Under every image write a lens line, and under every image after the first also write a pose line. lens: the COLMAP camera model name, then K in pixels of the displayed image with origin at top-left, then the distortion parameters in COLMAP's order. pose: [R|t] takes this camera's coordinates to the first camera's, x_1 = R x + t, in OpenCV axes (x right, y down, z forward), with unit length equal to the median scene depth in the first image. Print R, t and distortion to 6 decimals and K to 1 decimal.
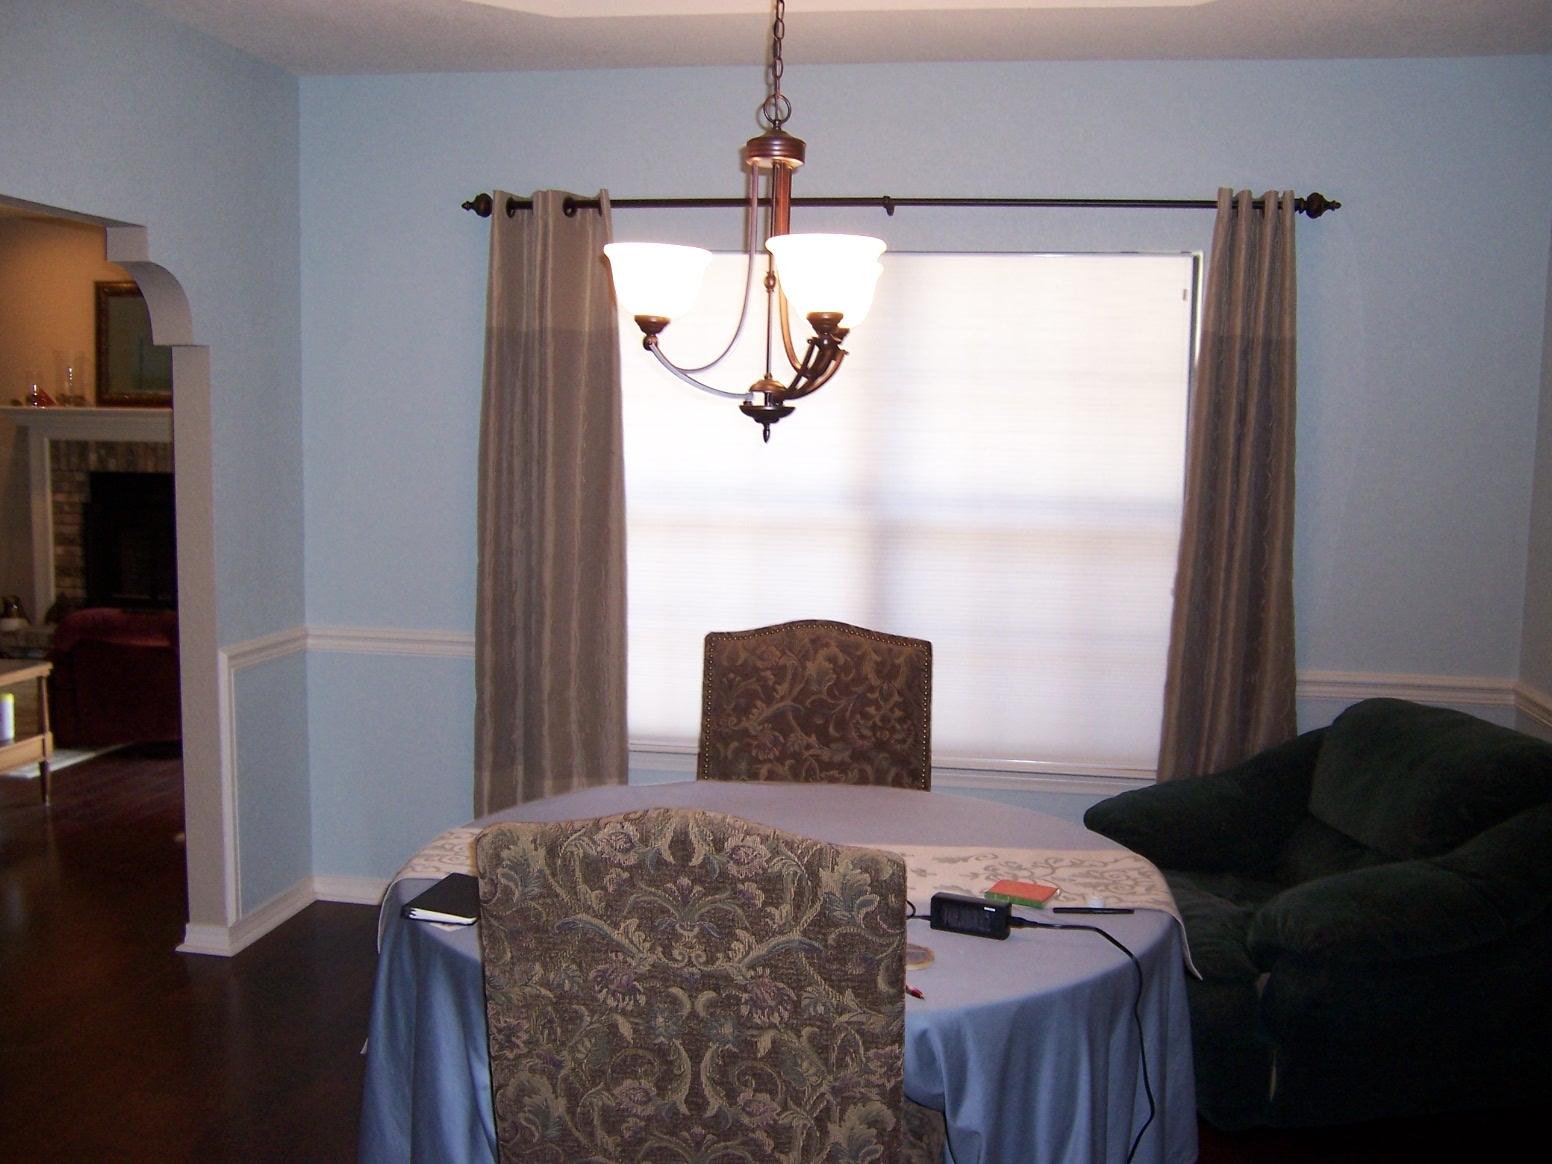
lens RADIAL K [[1538.3, 0, 791.7], [0, 1538.3, 606.4], [0, 0, 1]] dist [-0.158348, 0.241231]
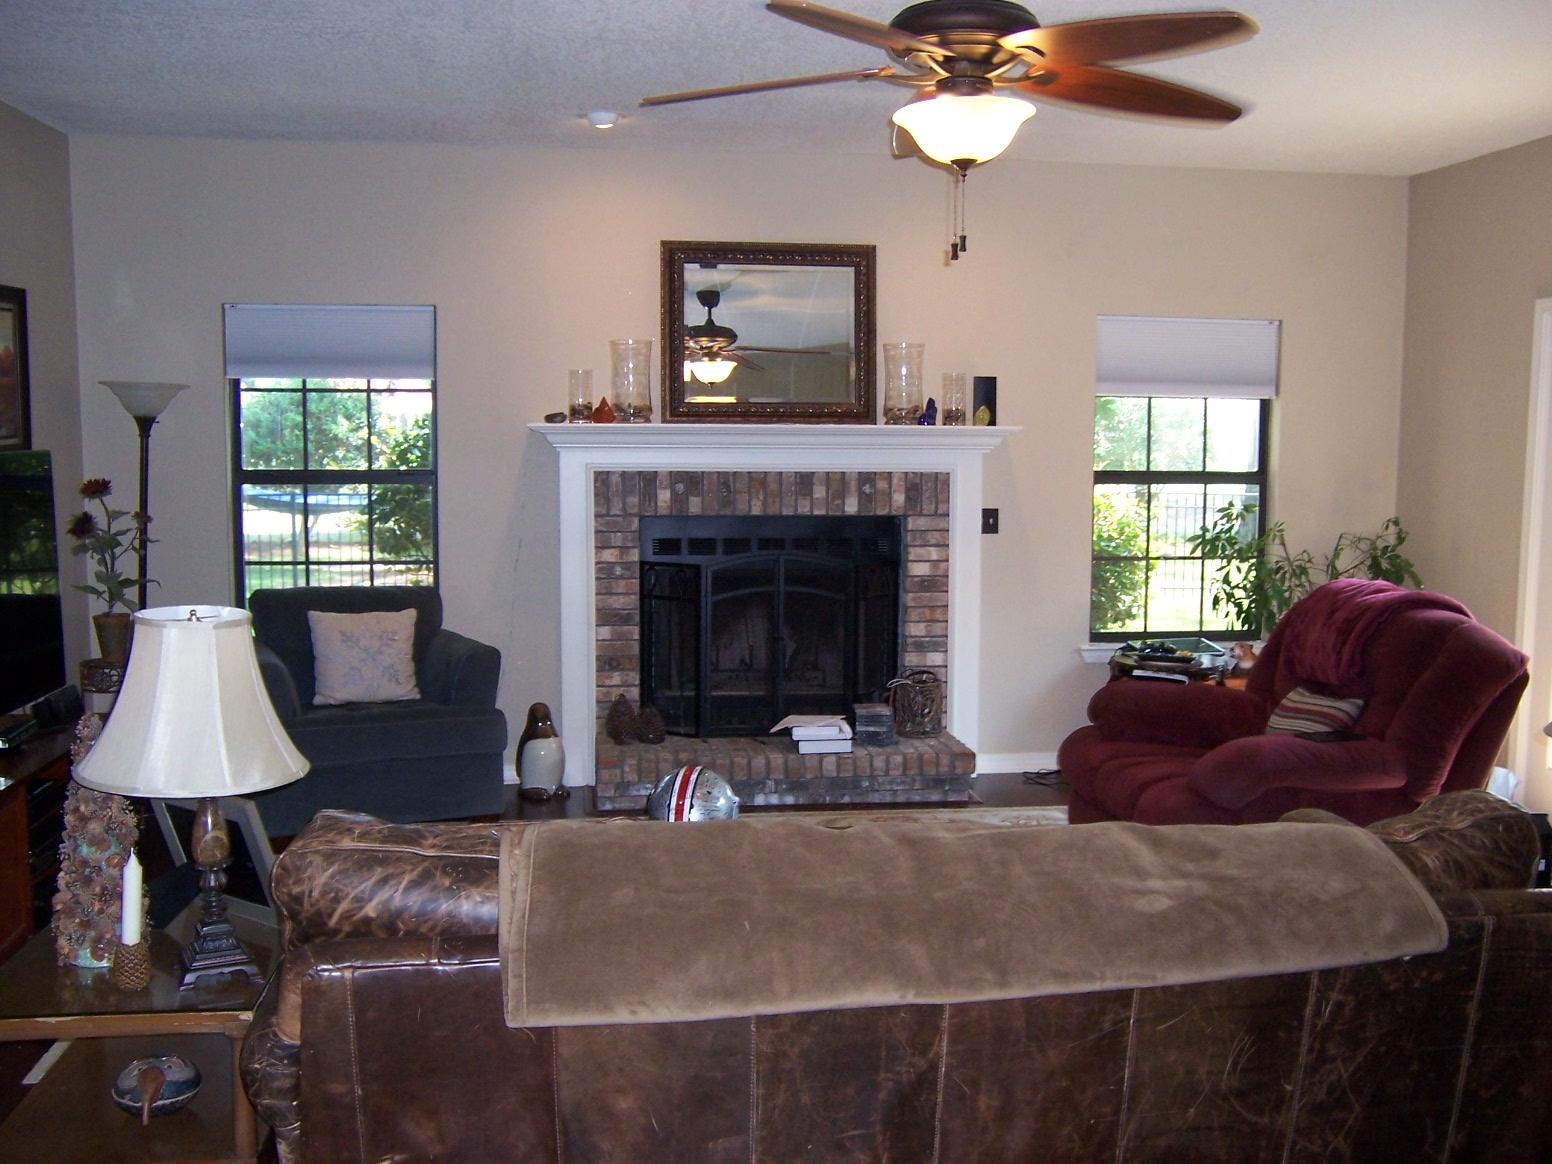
lens RADIAL K [[1538.3, 0, 791.7], [0, 1538.3, 606.4], [0, 0, 1]] dist [-0.158348, 0.241231]
pose [[0.960226, -0.046431, 0.275338, -0.604474], [0.047660, 0.998861, 0.002229, -0.047443], [-0.275128, 0.010982, 0.961345, 0.310332]]
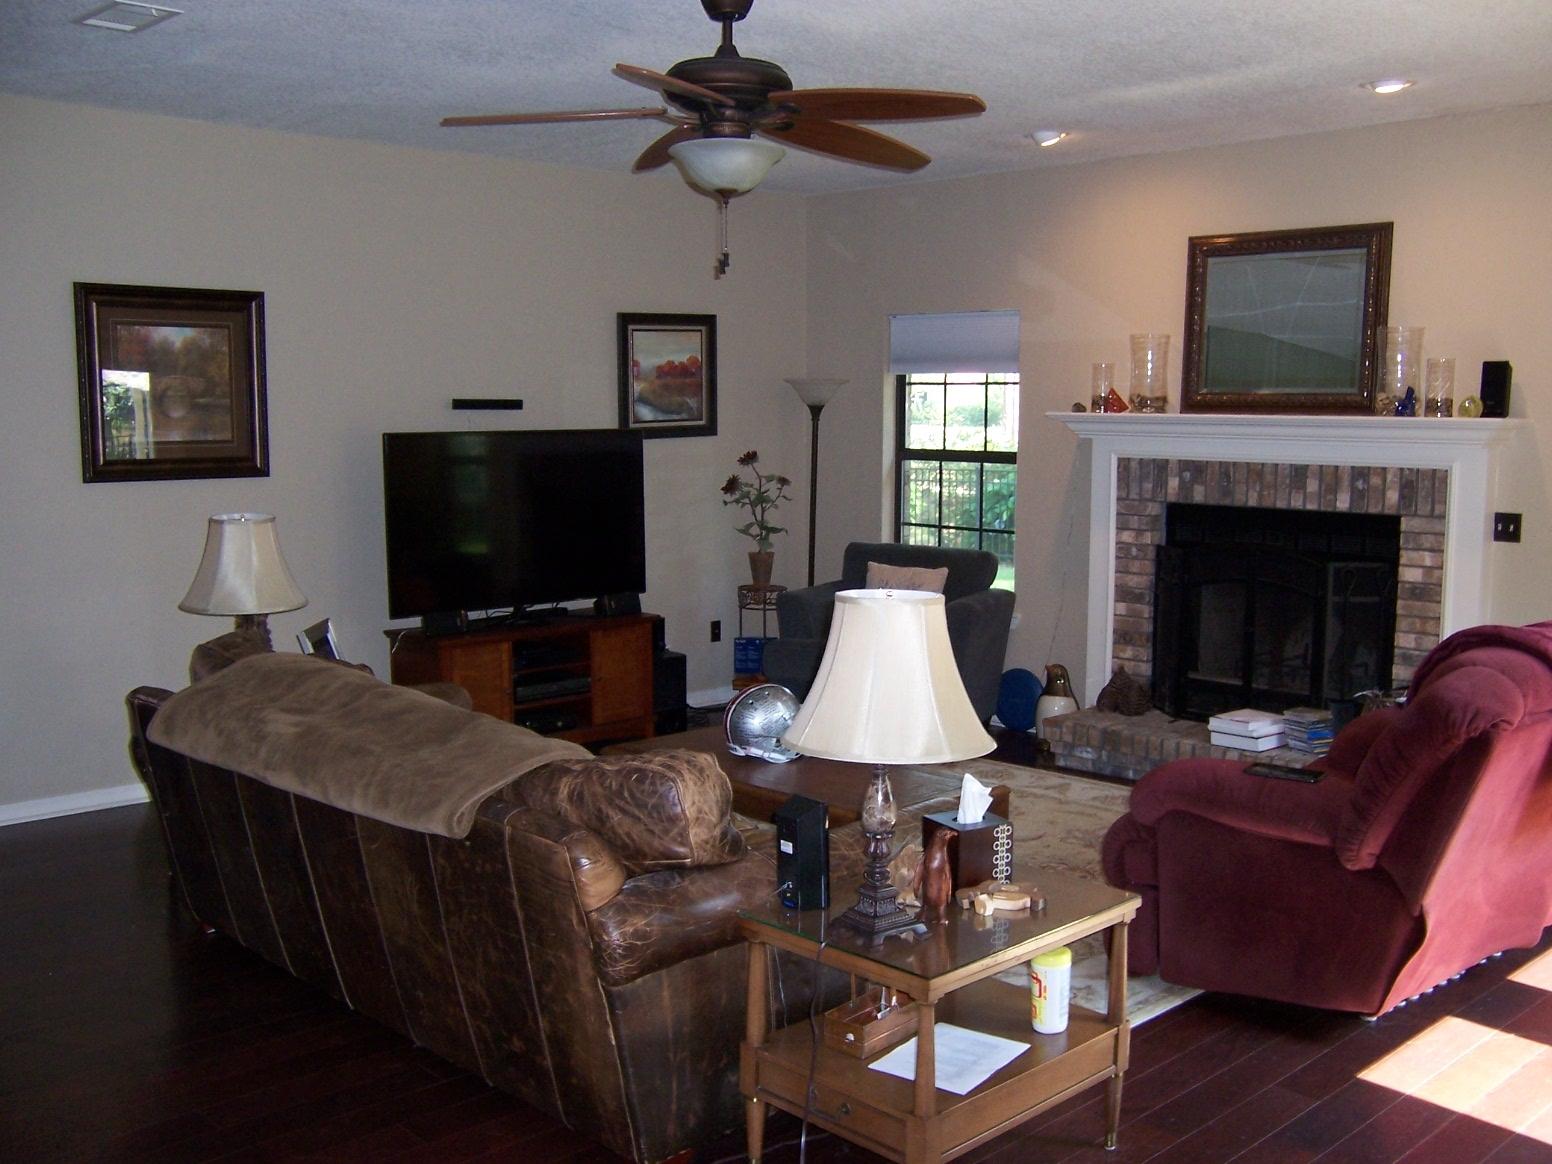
lens RADIAL K [[1538.3, 0, 791.7], [0, 1538.3, 606.4], [0, 0, 1]] dist [-0.158348, 0.241231]
pose [[0.800436, 0.059646, -0.596443, -0.174428], [-0.063296, 0.997884, 0.014846, -0.039739], [0.596067, 0.025869, 0.802518, 0.310939]]
